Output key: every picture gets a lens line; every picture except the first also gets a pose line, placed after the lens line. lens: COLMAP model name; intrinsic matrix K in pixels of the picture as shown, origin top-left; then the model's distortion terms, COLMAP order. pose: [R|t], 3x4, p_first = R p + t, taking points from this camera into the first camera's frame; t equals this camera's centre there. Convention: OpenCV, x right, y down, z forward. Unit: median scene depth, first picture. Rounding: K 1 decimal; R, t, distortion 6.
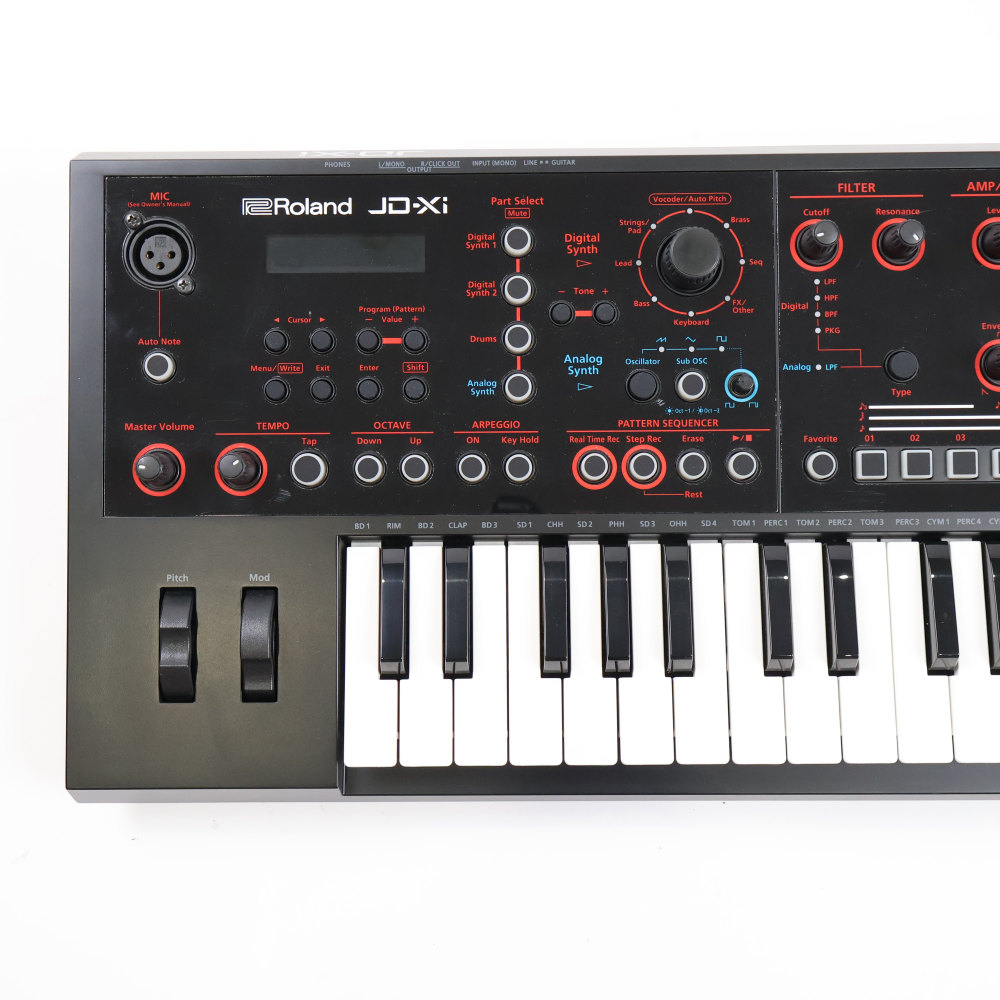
lens RADIAL K [[1381.1, 0, 498.8], [0, 1381.1, 499.6], [0, 0, 1]] dist [0.009304, 0.000000]
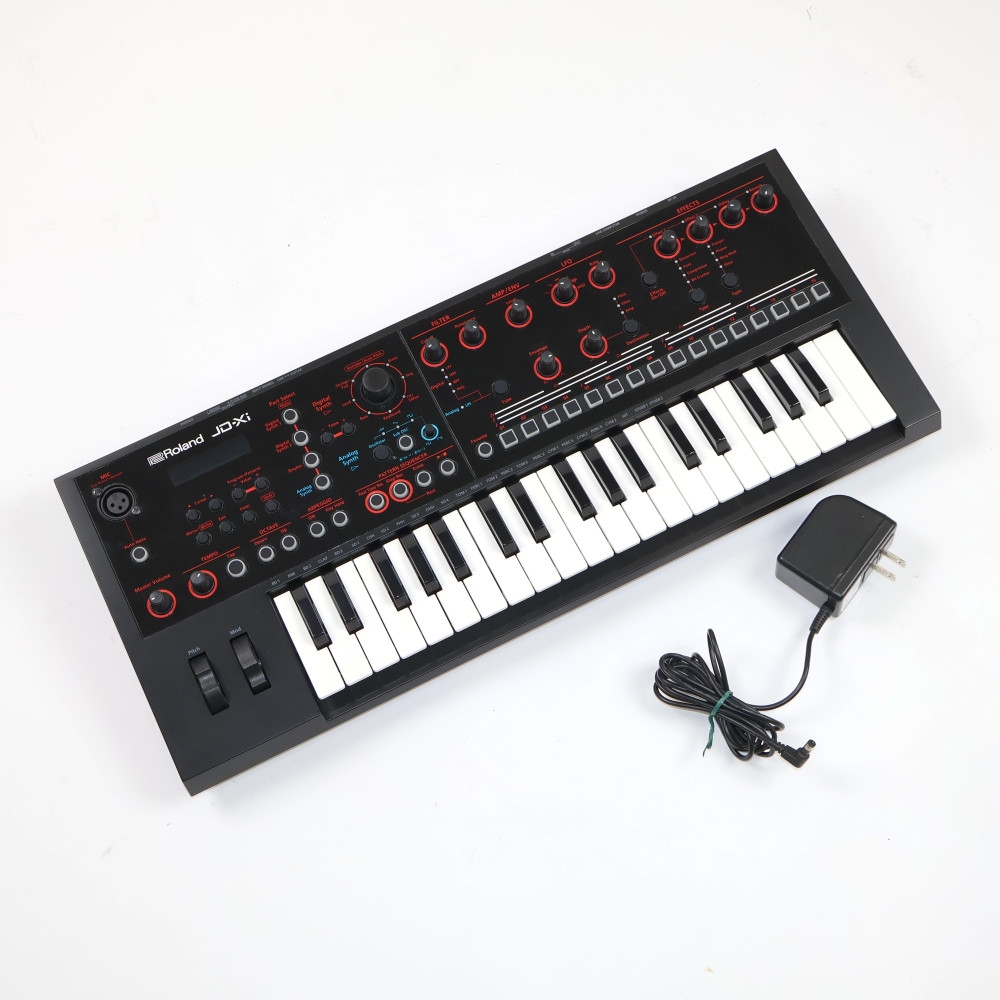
lens RADIAL K [[1381.1, 0, 500.5], [0, 1381.1, 500.5], [0, 0, 1]] dist [0.009304, 0.000000]
pose [[0.897300, -0.423377, 0.124915, -0.013504], [0.441301, 0.866980, -0.231515, 0.479357], [-0.010280, 0.262864, 0.964778, -0.802889]]
